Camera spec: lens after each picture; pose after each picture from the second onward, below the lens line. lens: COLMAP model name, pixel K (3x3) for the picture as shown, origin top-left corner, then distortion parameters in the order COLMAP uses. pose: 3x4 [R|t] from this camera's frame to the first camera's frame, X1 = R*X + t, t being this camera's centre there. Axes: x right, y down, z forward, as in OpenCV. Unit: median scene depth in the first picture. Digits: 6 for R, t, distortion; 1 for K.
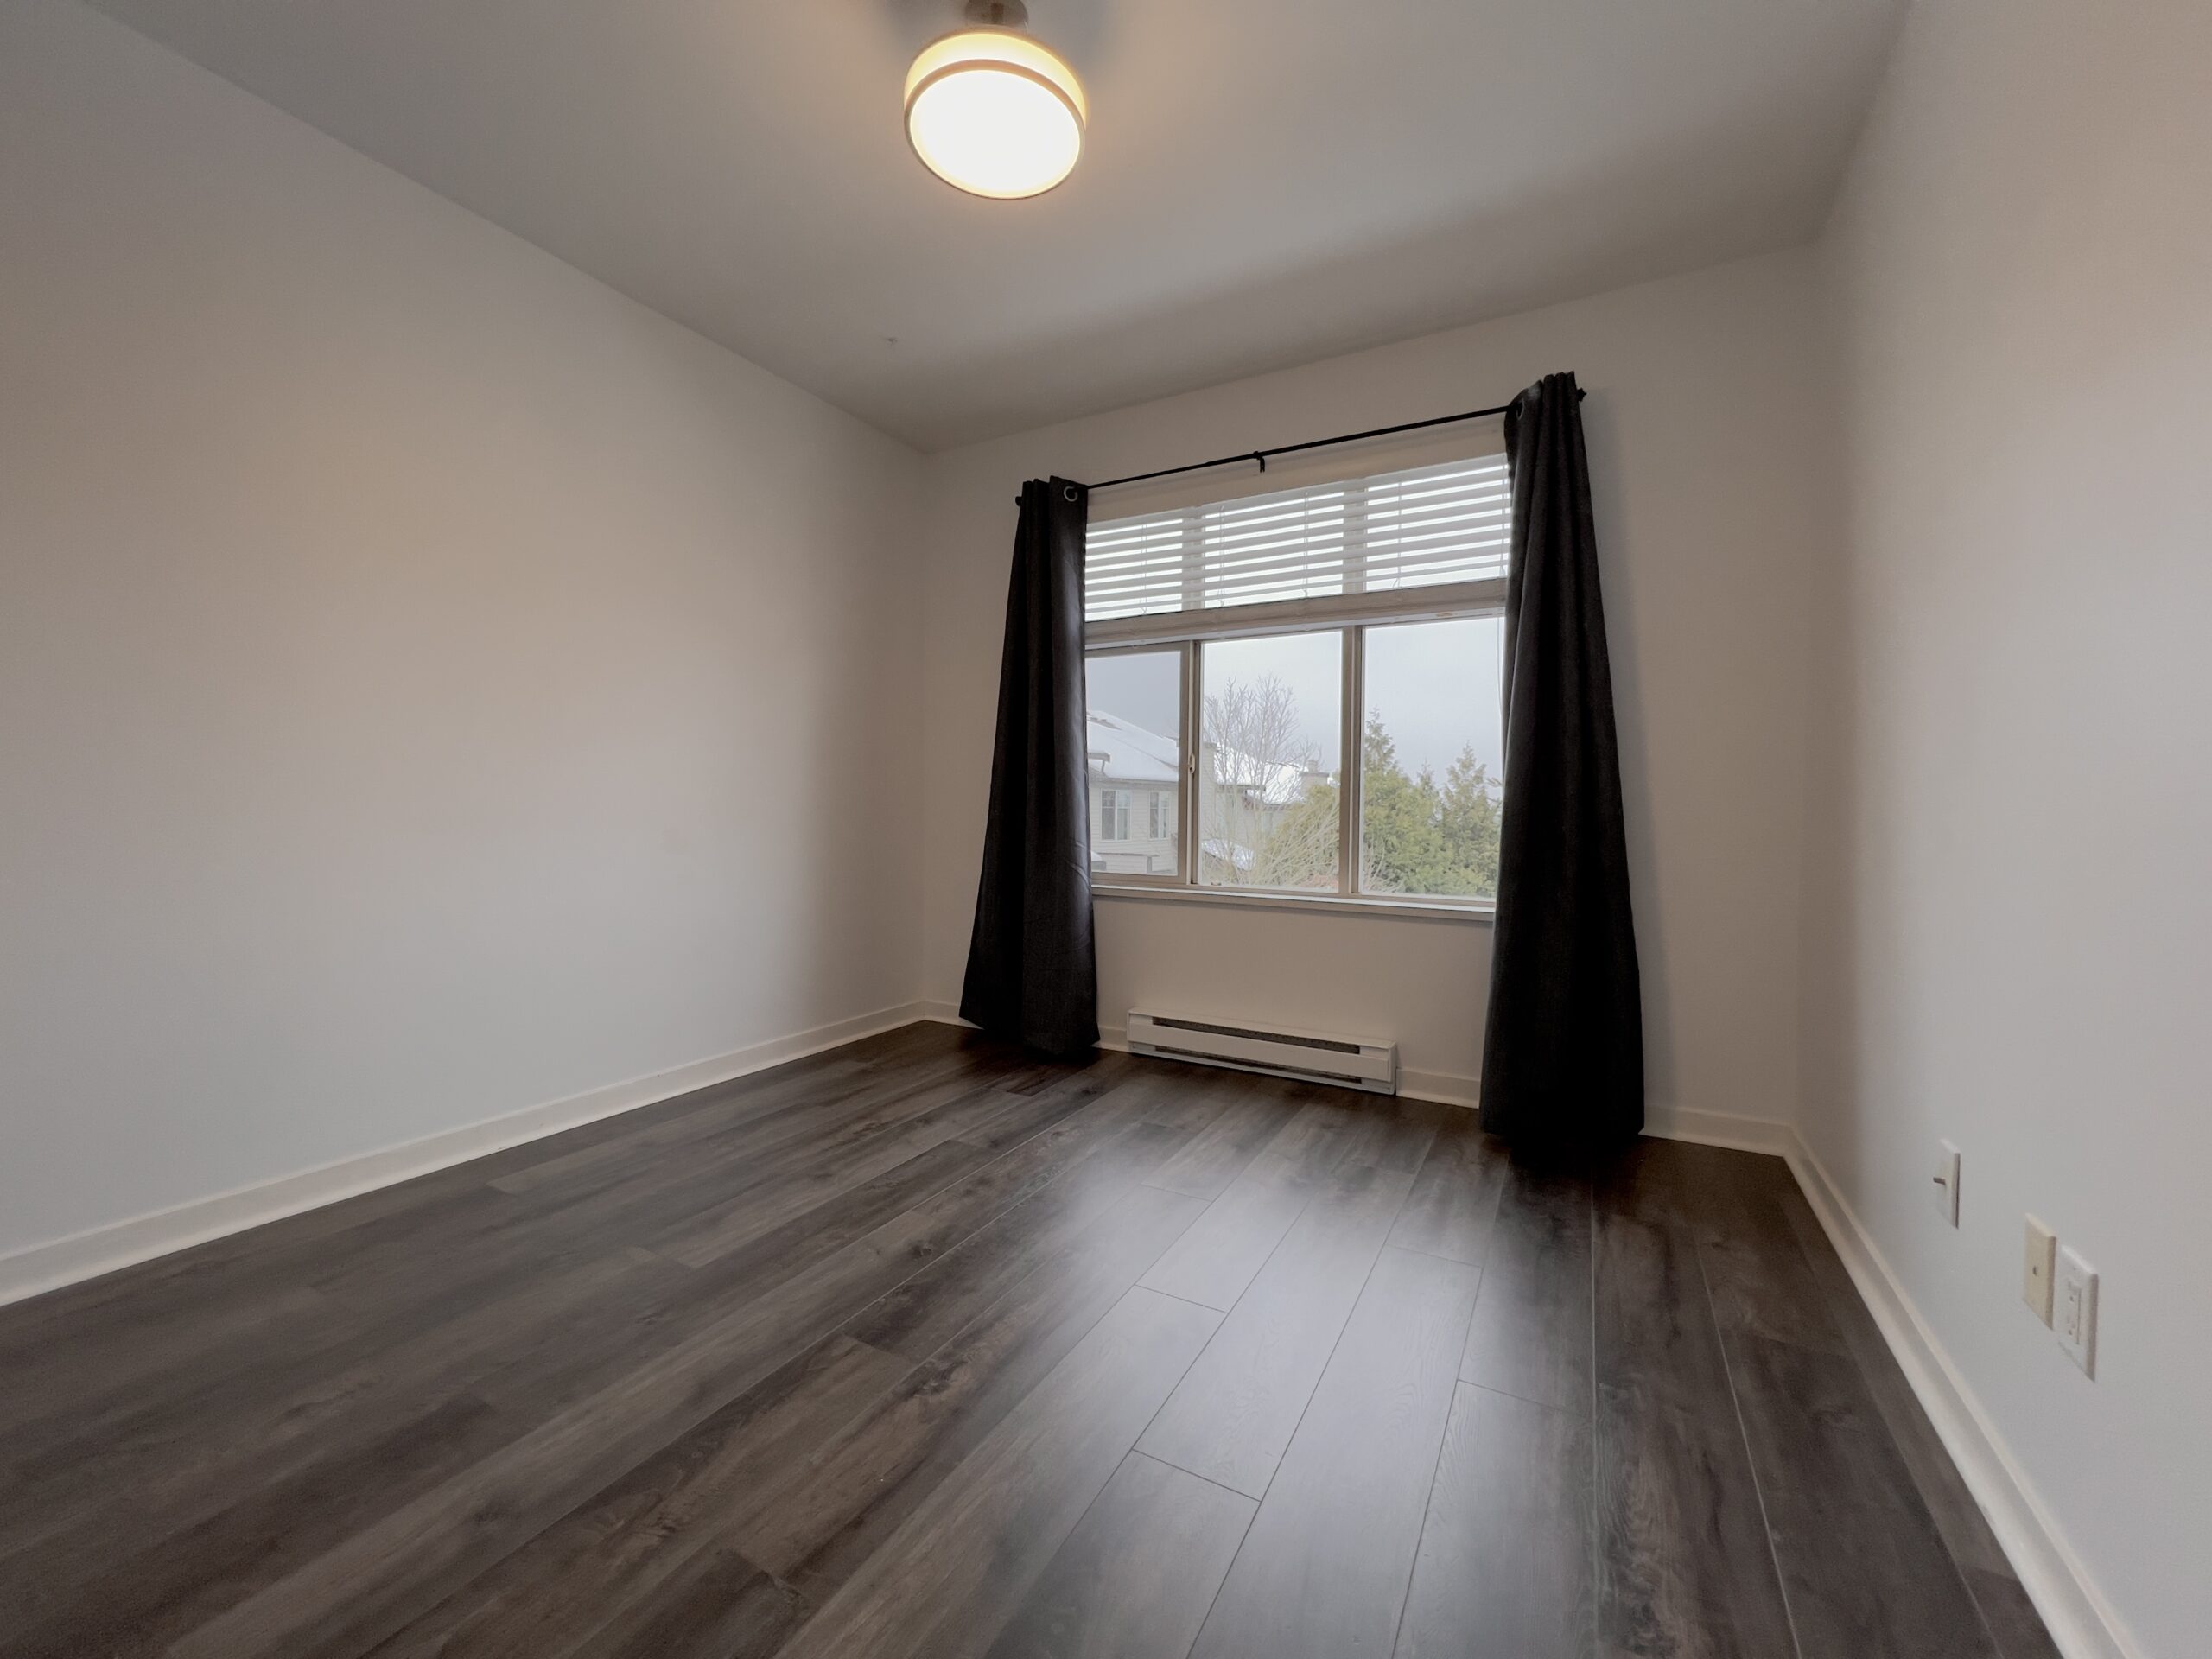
lens RADIAL K [[881.1, 0, 1098.3], [0, 881.1, 830.6], [0, 0, 1]] dist [-0.001019, 0.000214]
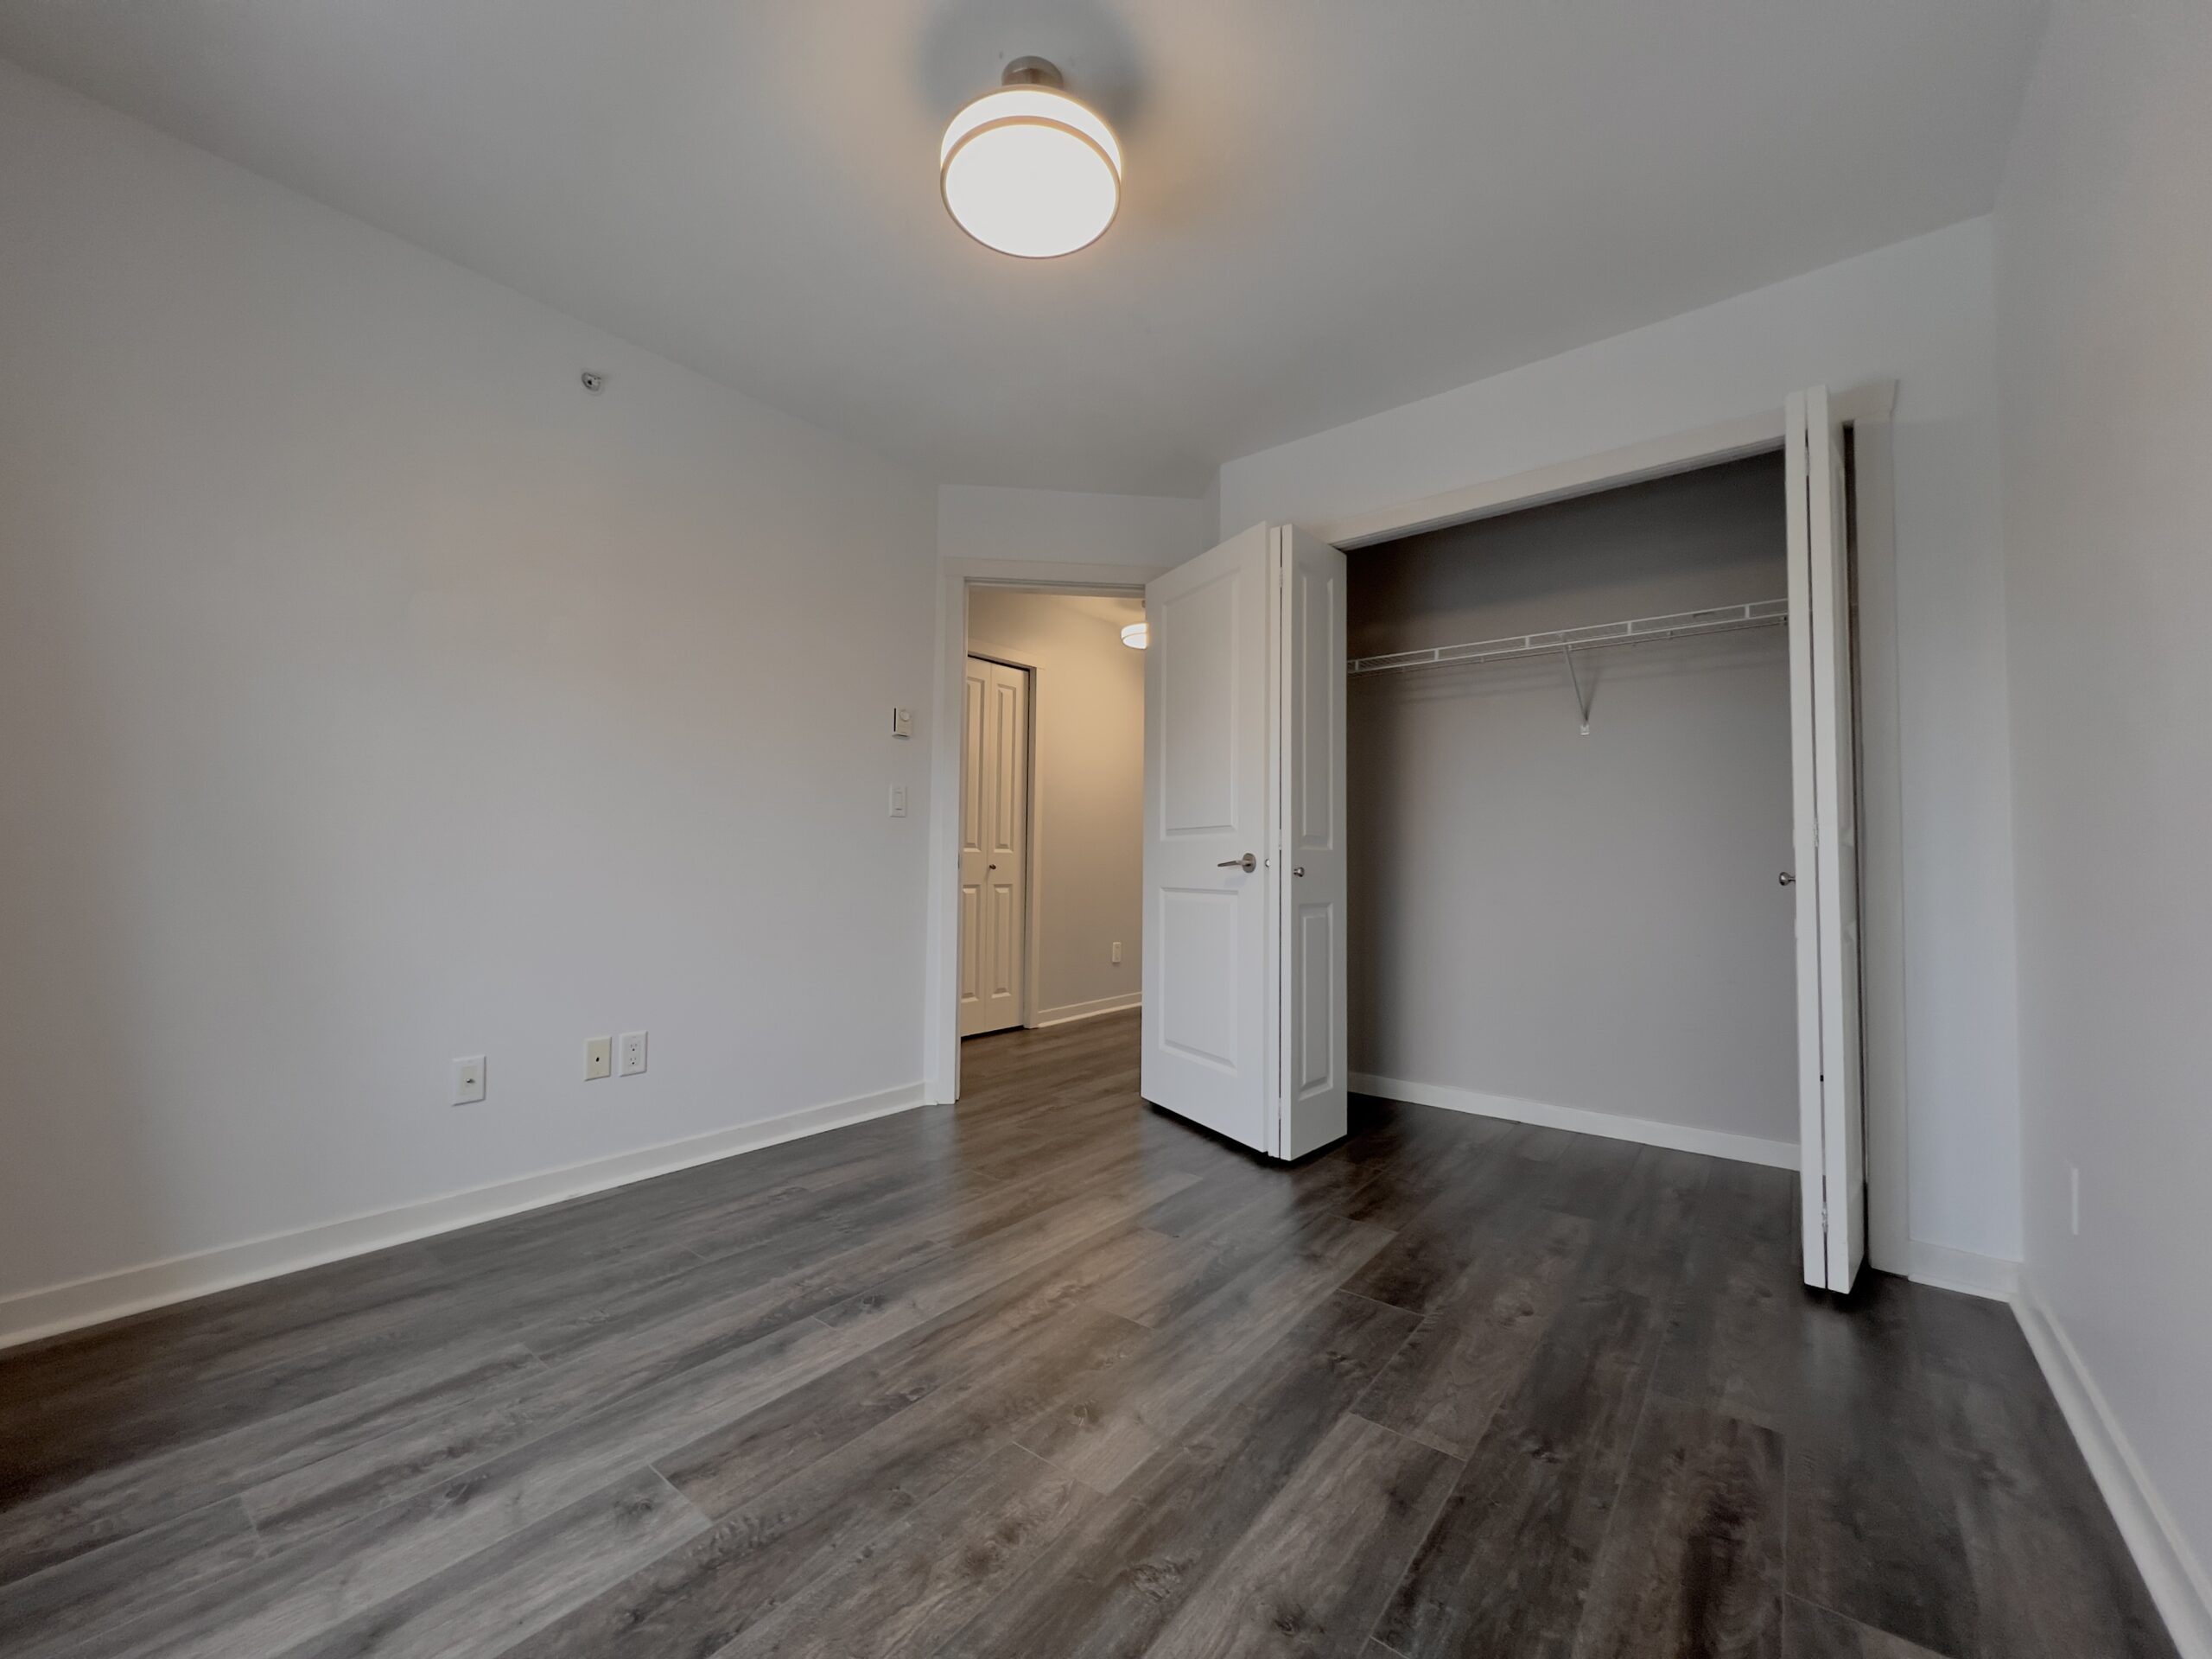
lens RADIAL K [[881.1, 0, 1098.3], [0, 881.1, 830.6], [0, 0, 1]] dist [-0.001019, 0.000214]
pose [[-0.986713, -0.013862, 0.161883, -0.332044], [-0.016590, 0.999742, -0.015509, -0.045646], [-0.161626, -0.017988, -0.986688, 1.790401]]
